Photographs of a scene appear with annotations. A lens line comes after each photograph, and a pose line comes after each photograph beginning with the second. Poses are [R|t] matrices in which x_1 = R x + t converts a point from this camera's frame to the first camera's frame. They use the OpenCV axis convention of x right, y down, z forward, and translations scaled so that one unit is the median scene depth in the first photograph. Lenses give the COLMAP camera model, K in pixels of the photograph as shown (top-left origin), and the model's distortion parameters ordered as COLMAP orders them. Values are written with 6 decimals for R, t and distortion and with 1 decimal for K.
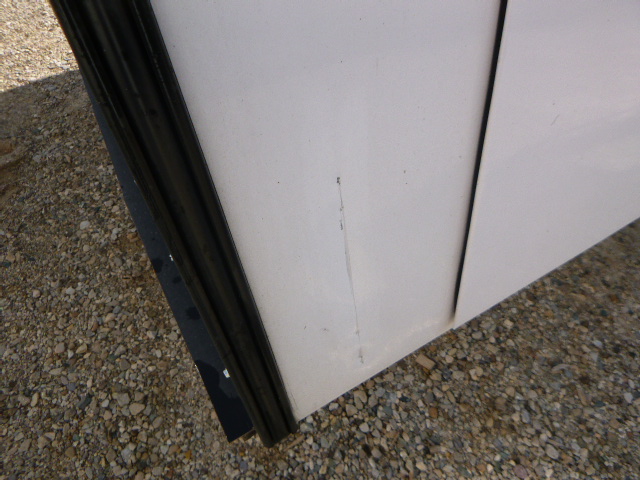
lens RADIAL K [[468.6, 0, 319.5], [0, 468.6, 240.7], [0, 0, 1]] dist [-0.024369, -0.014170]
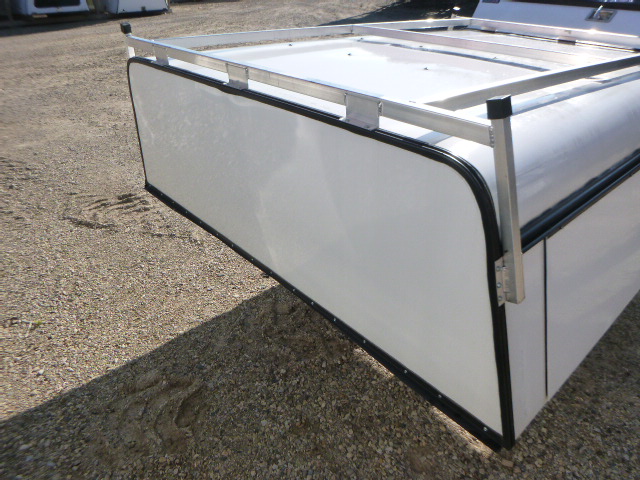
lens RADIAL K [[468.6, 0, 321.0], [0, 468.6, 239.7], [0, 0, 1]] dist [-0.024369, -0.014170]
pose [[0.978688, -0.142194, 0.148160, -0.511187], [0.189424, 0.903722, -0.383933, 0.050006], [-0.079303, 0.403815, 0.911397, -0.695789]]
